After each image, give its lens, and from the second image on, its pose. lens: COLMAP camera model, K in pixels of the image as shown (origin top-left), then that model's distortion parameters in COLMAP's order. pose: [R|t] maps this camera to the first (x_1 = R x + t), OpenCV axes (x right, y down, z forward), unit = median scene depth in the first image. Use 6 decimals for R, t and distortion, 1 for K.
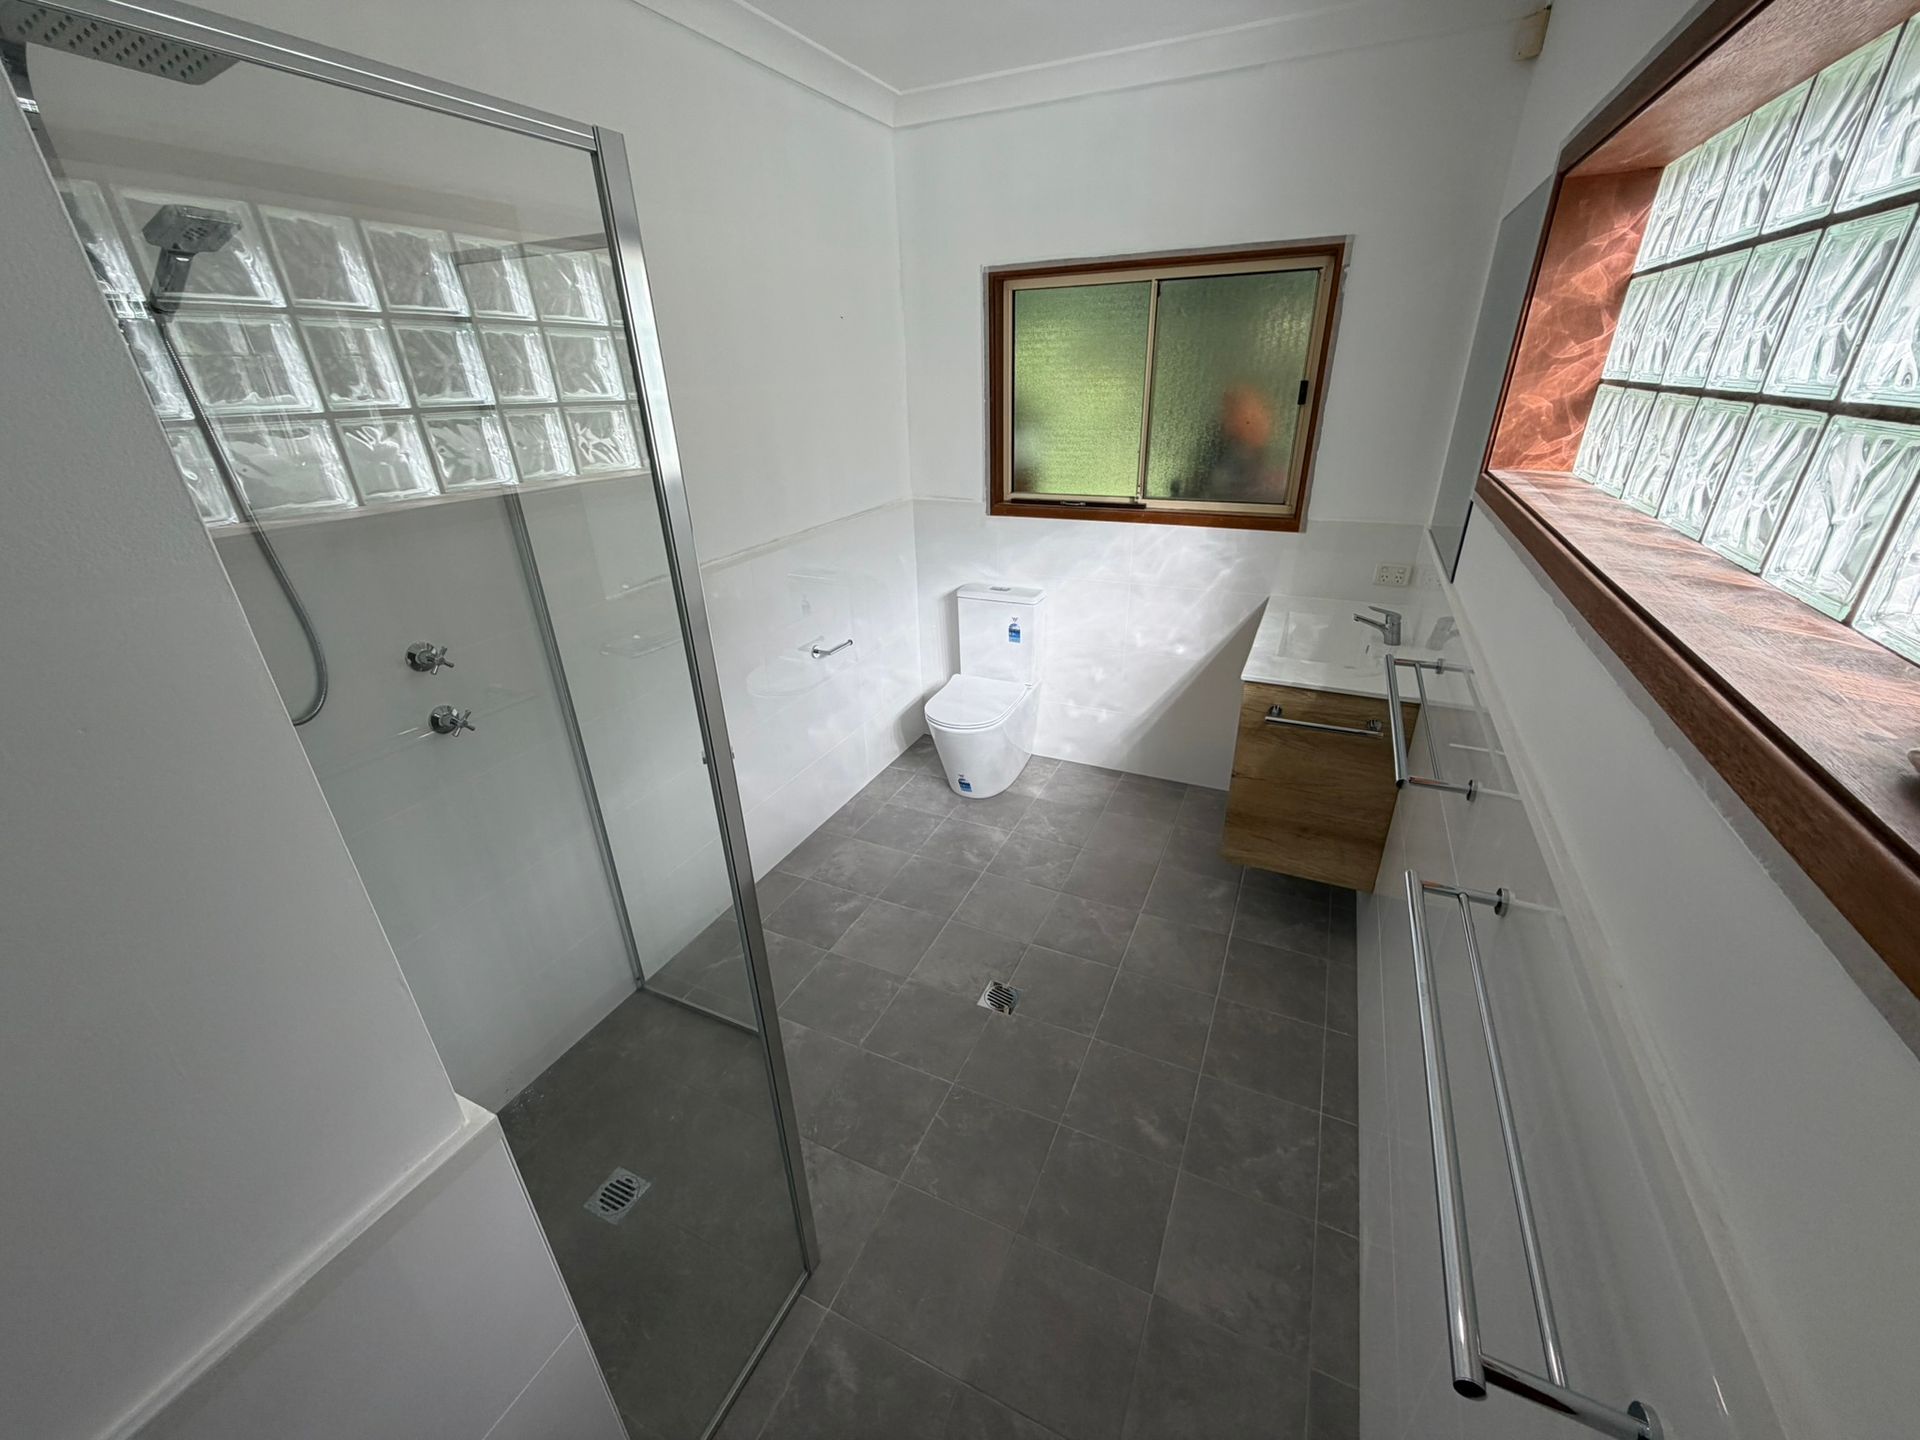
lens RADIAL K [[764.6, 0, 955.9], [0, 764.6, 717.3], [0, 0, 1]] dist [0.000484, 0.000167]
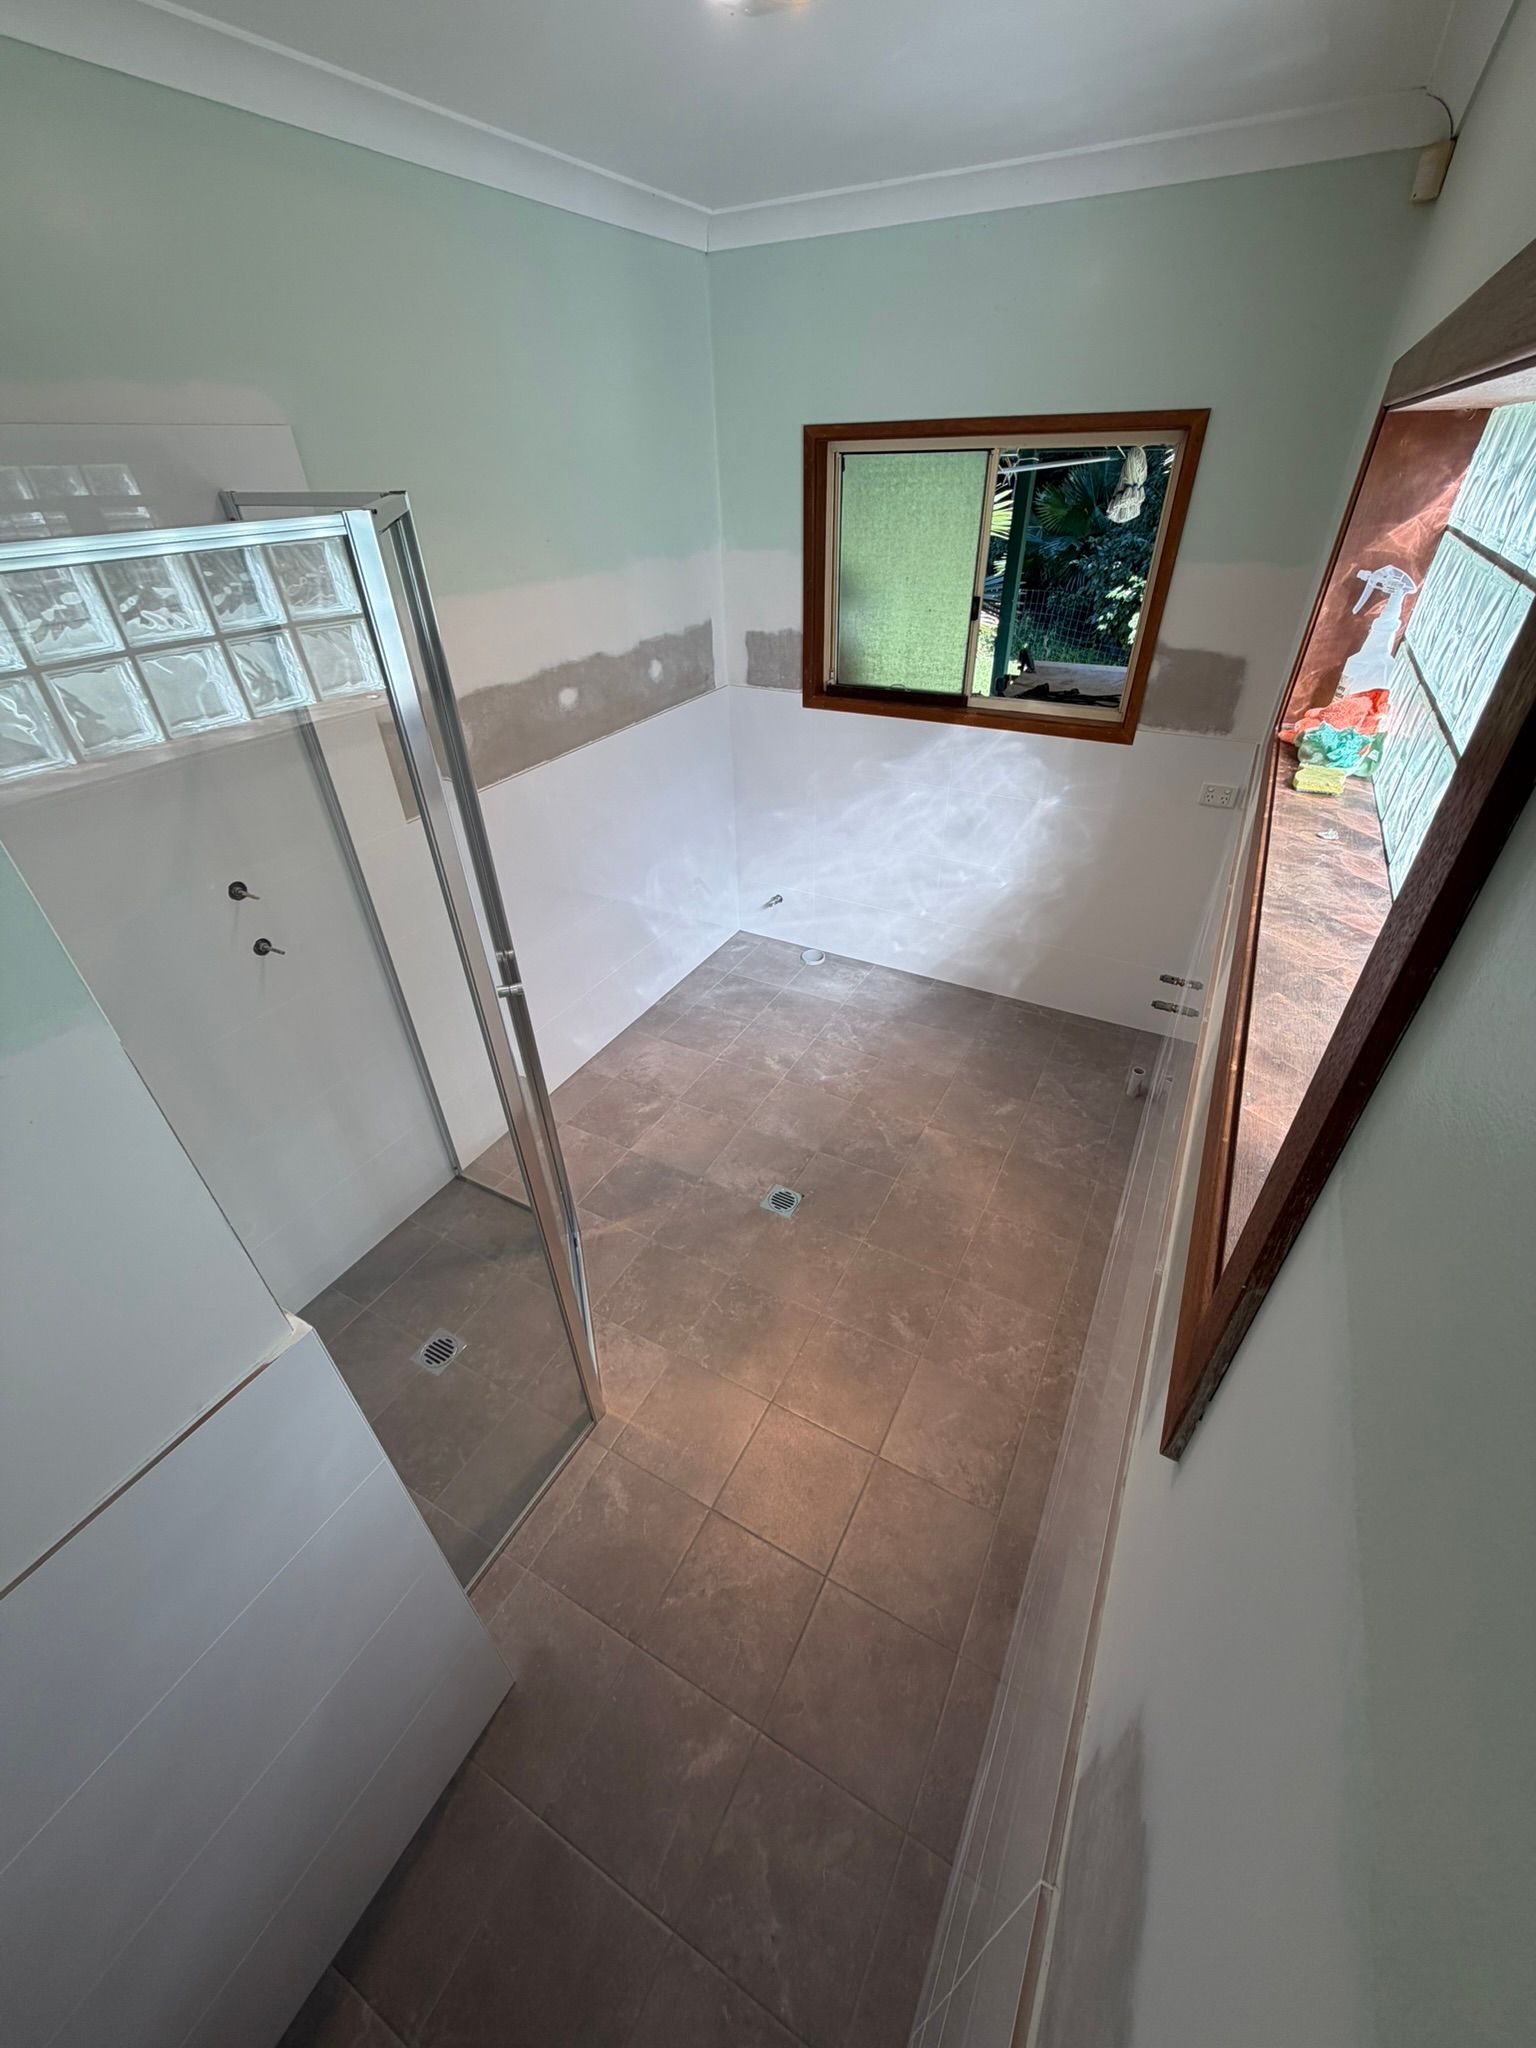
lens RADIAL K [[815.6, 0, 765.4], [0, 815.6, 1020.3], [0, 0, 1]] dist [0.000484, 0.000167]
pose [[0.998164, 0.038055, -0.047112, 0.076792], [-0.028993, 0.983250, 0.179944, -0.090615], [0.053171, -0.178247, 0.982548, -0.089954]]
